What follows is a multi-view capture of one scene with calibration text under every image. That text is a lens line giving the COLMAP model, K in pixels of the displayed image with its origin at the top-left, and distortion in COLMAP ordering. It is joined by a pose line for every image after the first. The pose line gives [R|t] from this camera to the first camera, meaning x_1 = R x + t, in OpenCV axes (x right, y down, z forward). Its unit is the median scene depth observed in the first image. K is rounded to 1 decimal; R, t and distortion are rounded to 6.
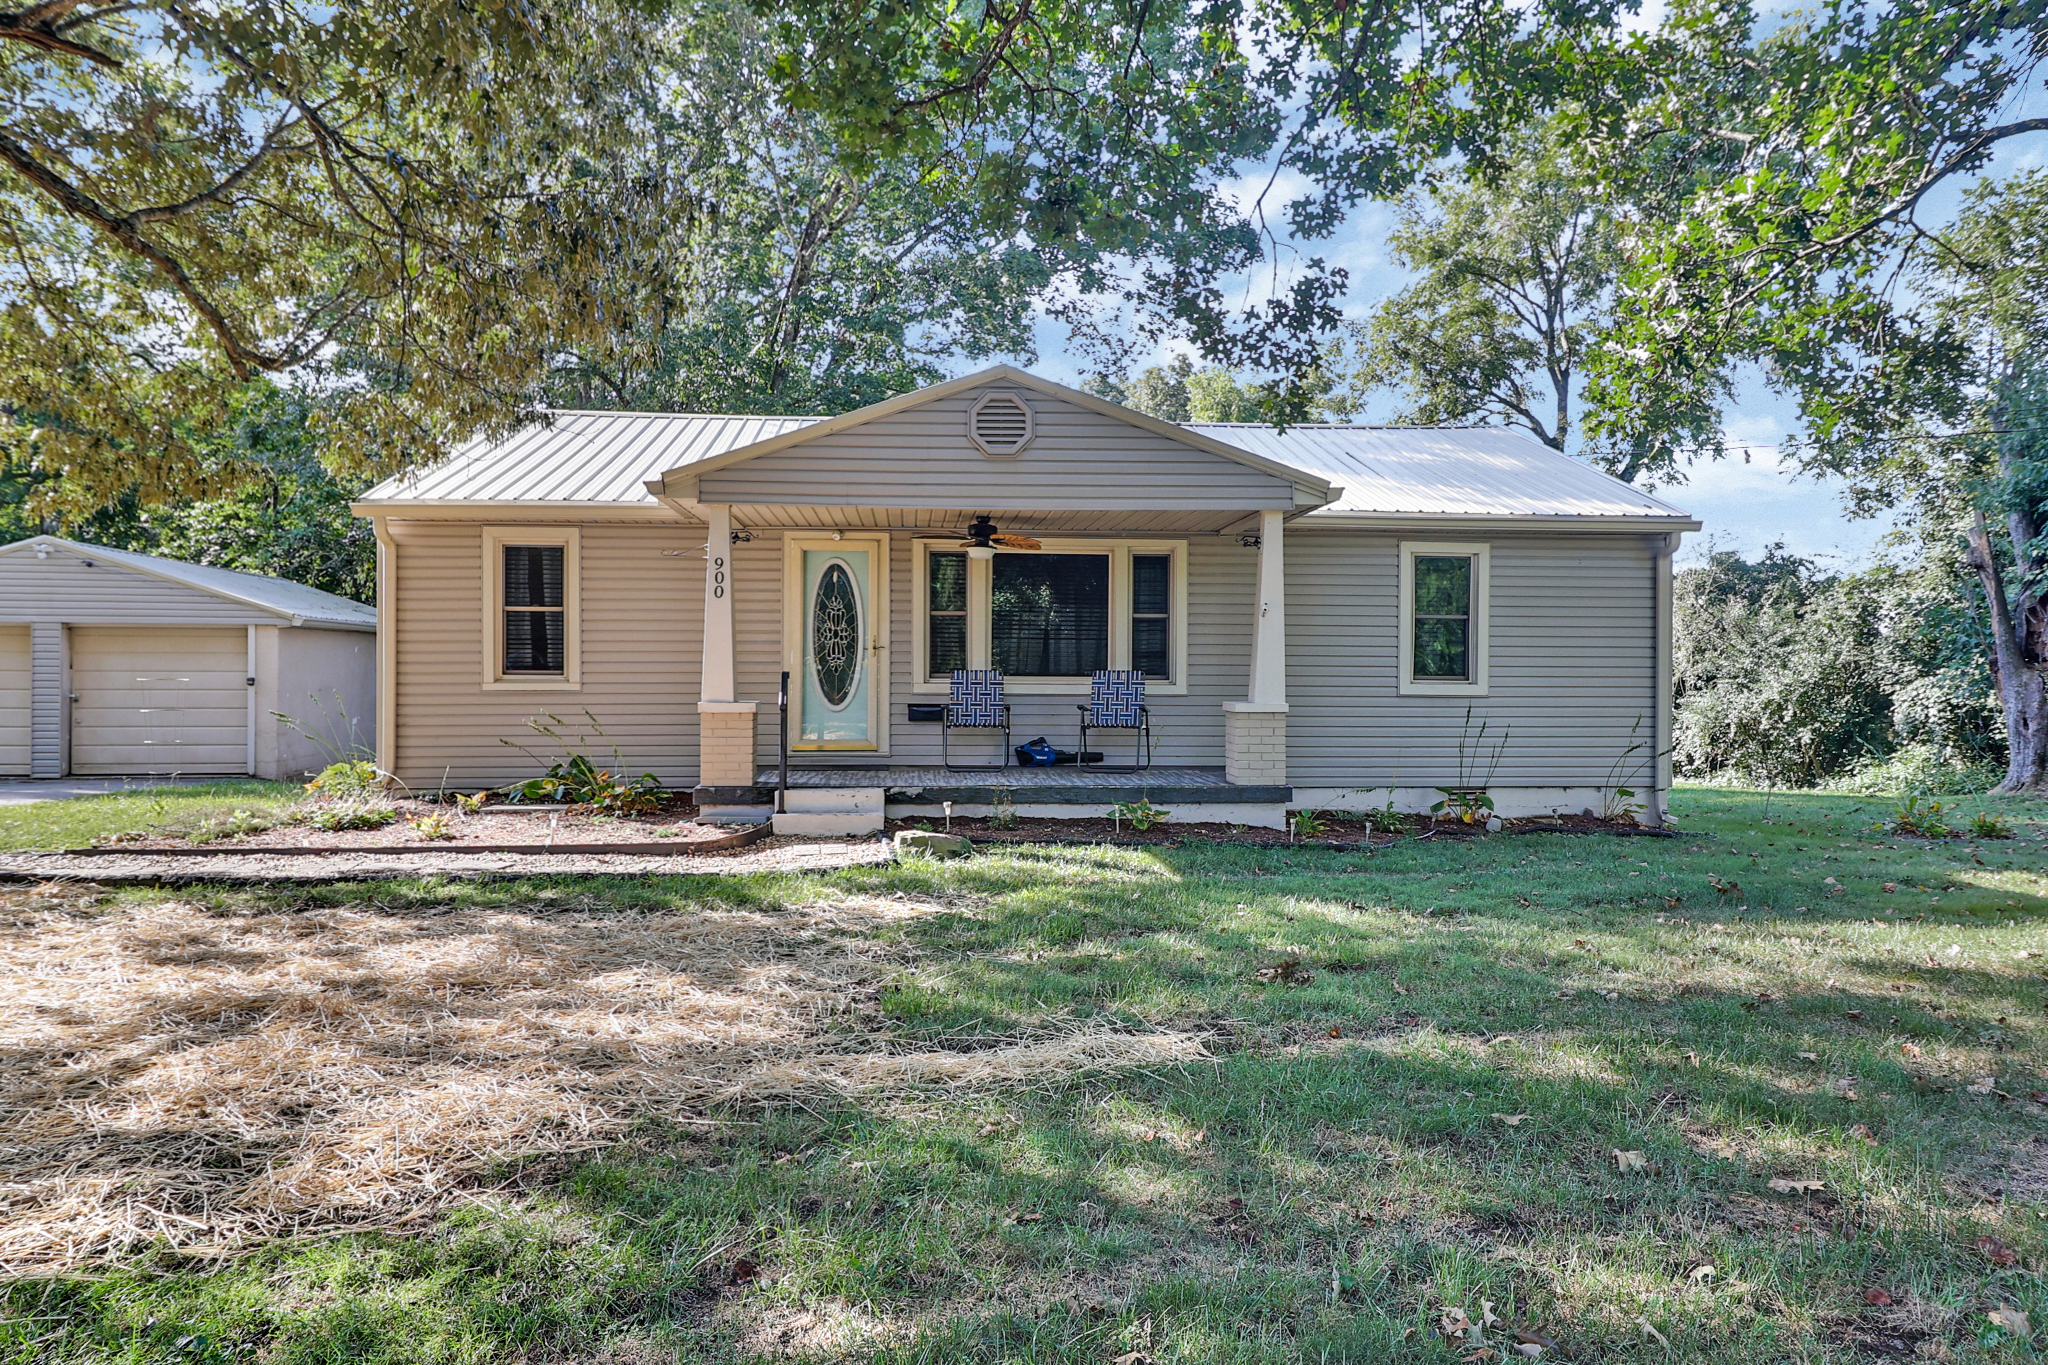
lens RADIAL K [[1307.0, 0, 1085.1], [0, 1307.0, 696.9], [0, 0, 1]] dist [-0.006957, 0.001459]
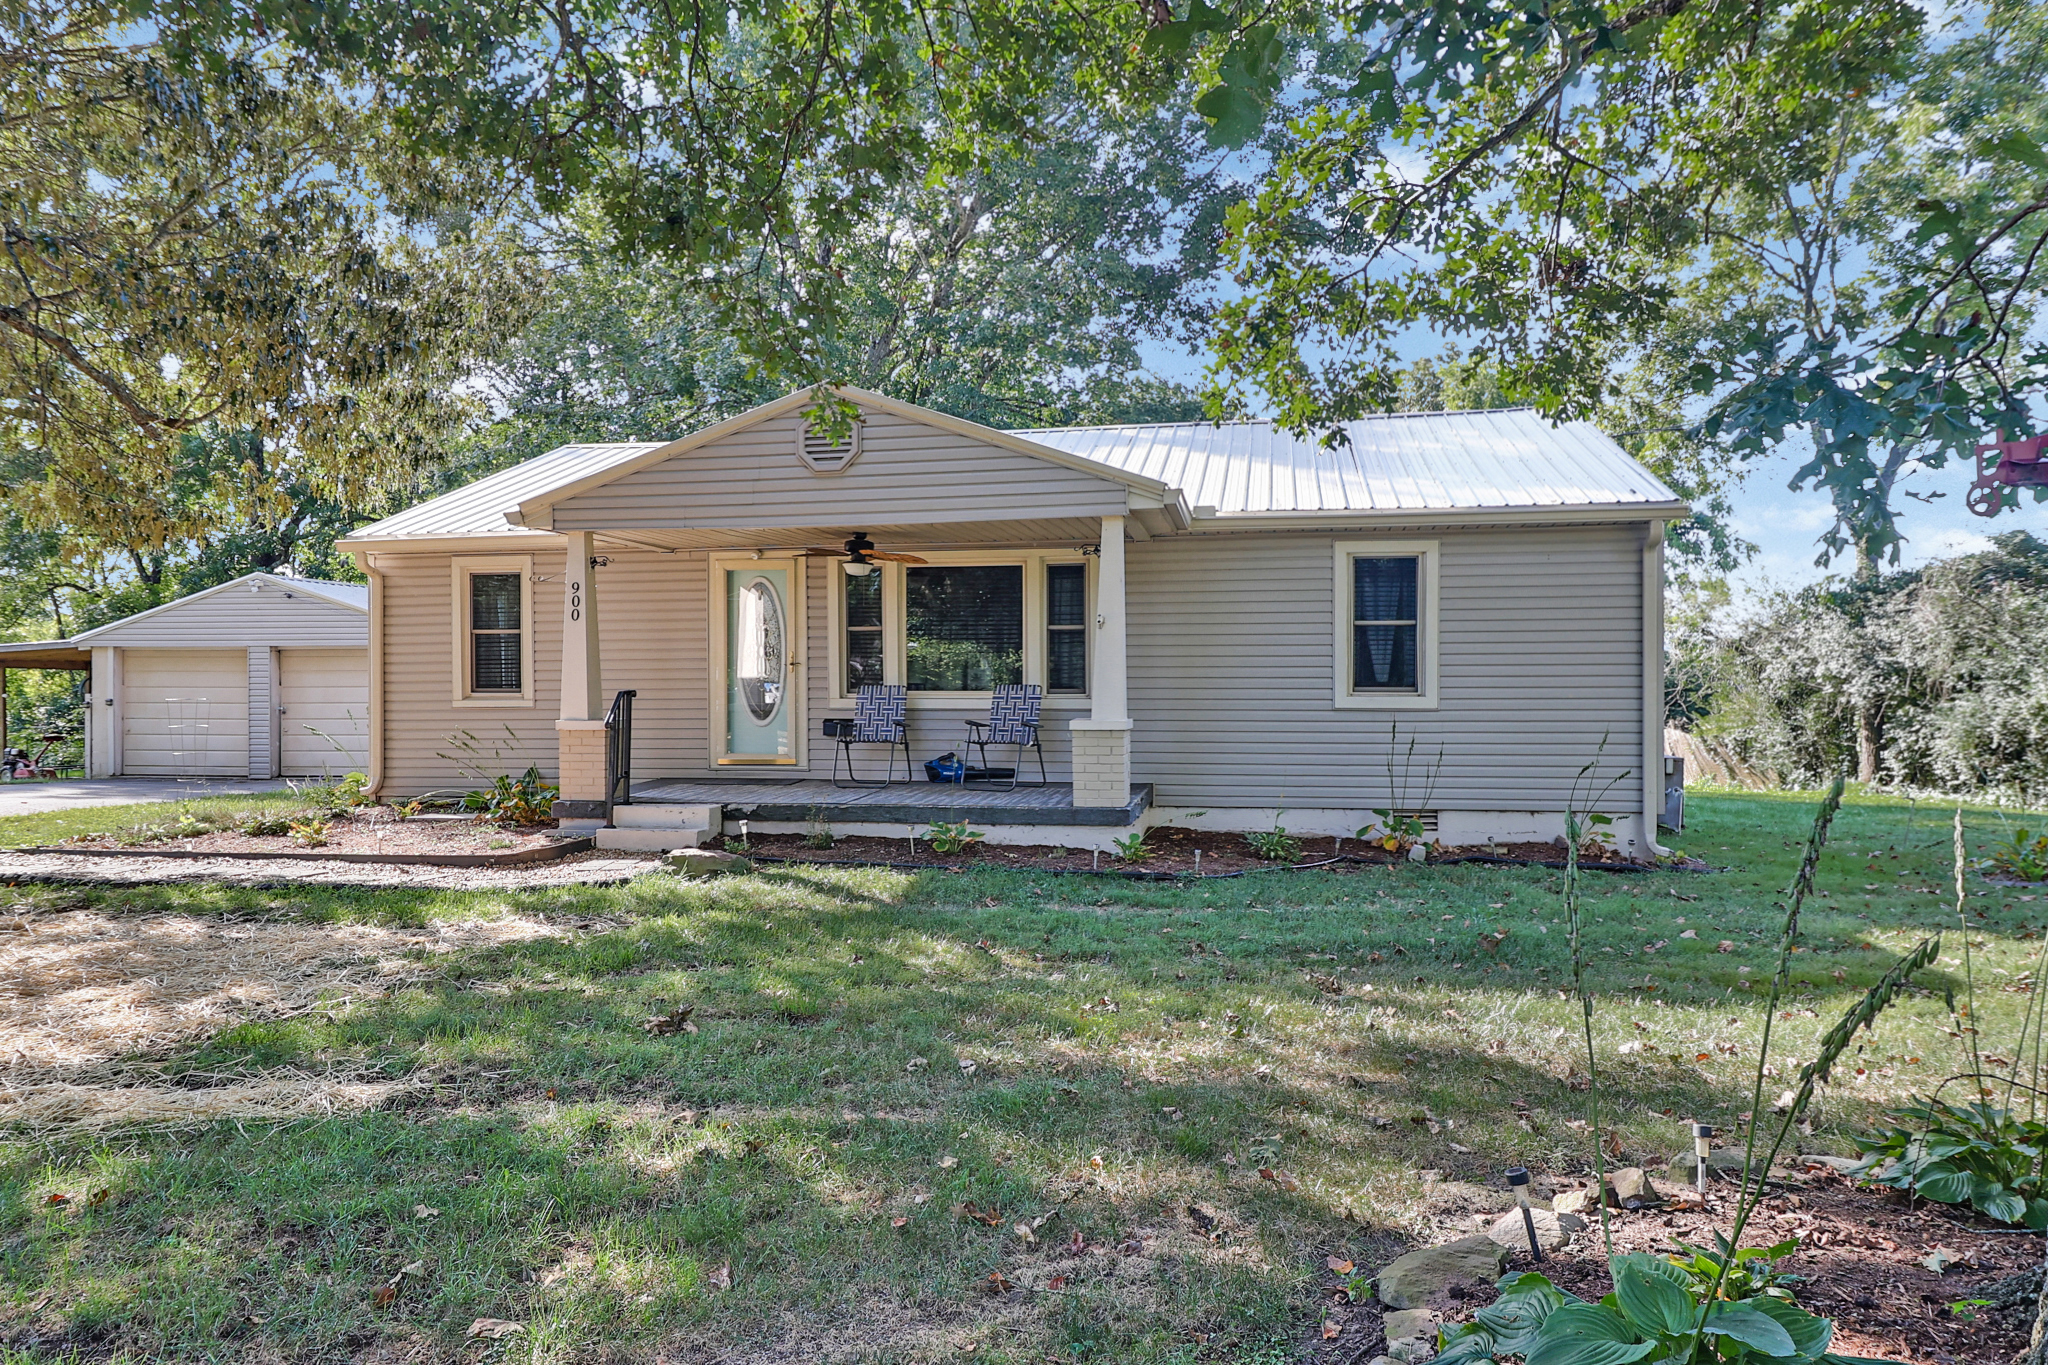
lens RADIAL K [[1307.0, 0, 1109.0], [0, 1307.0, 667.7], [0, 0, 1]] dist [-0.006957, 0.001459]
pose [[0.970406, -0.010054, -0.241272, 0.324027], [0.004428, 0.999706, -0.023847, -0.009163], [0.241440, 0.022073, 0.970165, 0.074446]]
